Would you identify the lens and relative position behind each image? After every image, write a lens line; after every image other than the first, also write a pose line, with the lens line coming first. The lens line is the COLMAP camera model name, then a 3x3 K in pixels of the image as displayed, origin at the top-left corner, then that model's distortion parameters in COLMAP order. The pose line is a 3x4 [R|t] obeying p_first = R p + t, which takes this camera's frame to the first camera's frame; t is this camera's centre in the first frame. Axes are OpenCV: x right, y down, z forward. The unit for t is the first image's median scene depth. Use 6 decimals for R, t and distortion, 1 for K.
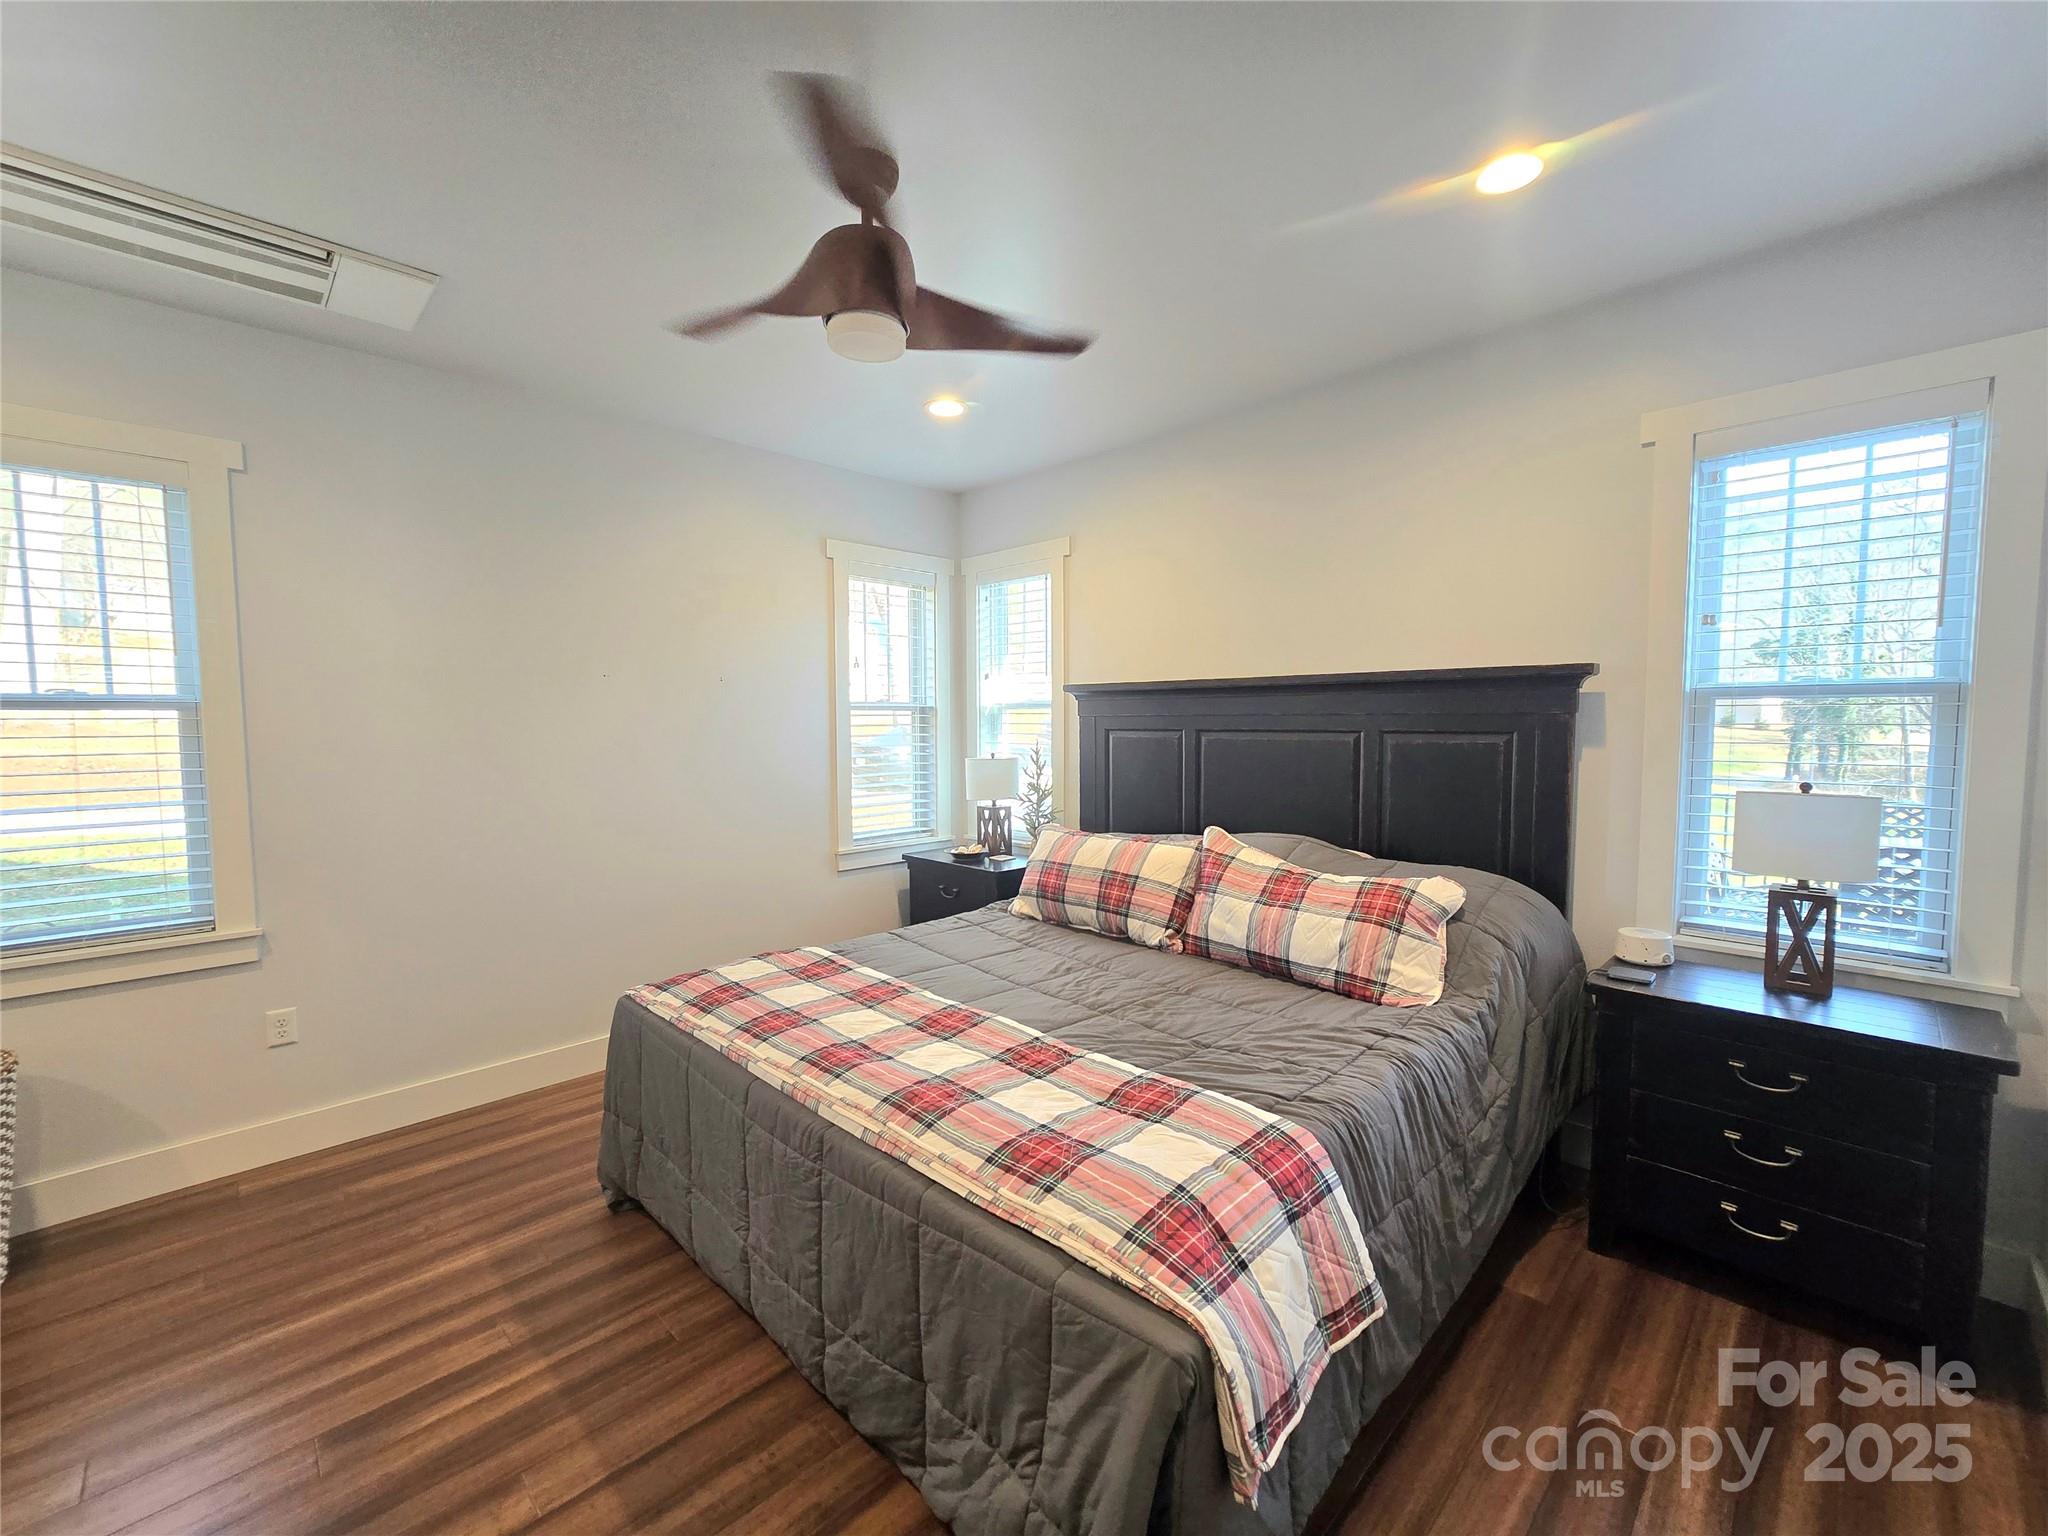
lens RADIAL K [[815.8, 0, 1024.0], [0, 815.8, 768.0], [0, 0, 1]] dist [0.001510, 0.000124]
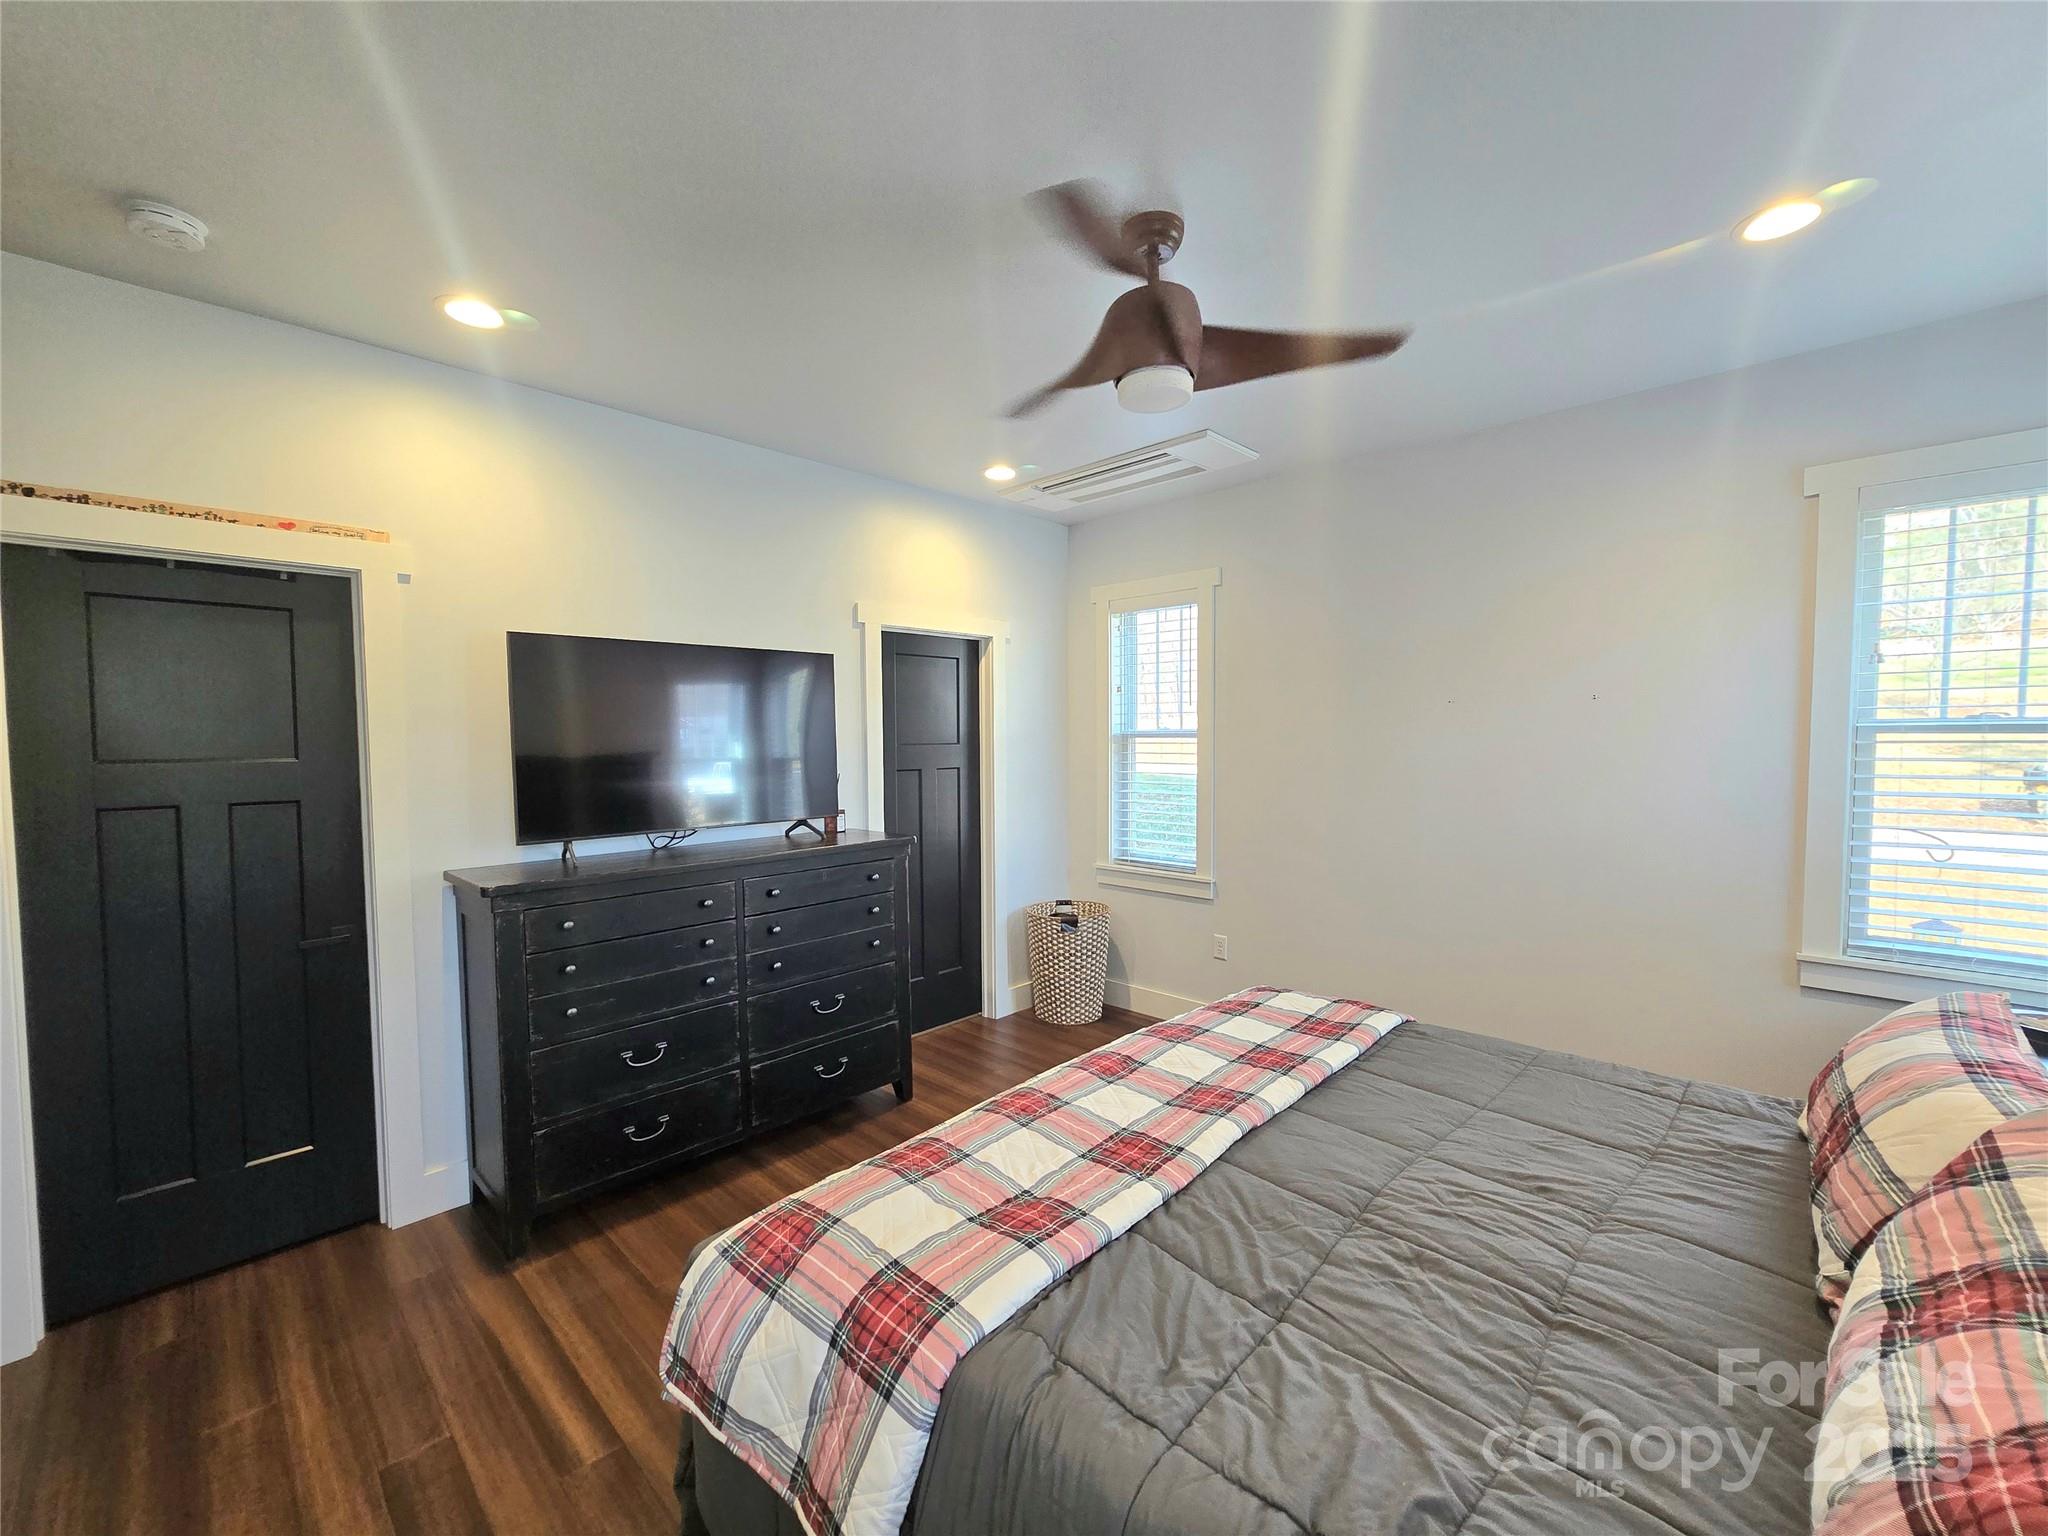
lens RADIAL K [[823.8, 0, 1024.0], [0, 823.8, 768.0], [0, 0, 1]] dist [-0.011621, -0.000032]
pose [[0.037530, 0.043375, -0.998354, 0.657488], [-0.054869, 0.997640, 0.041281, -0.063764], [0.997788, 0.053229, 0.039821, 0.627480]]
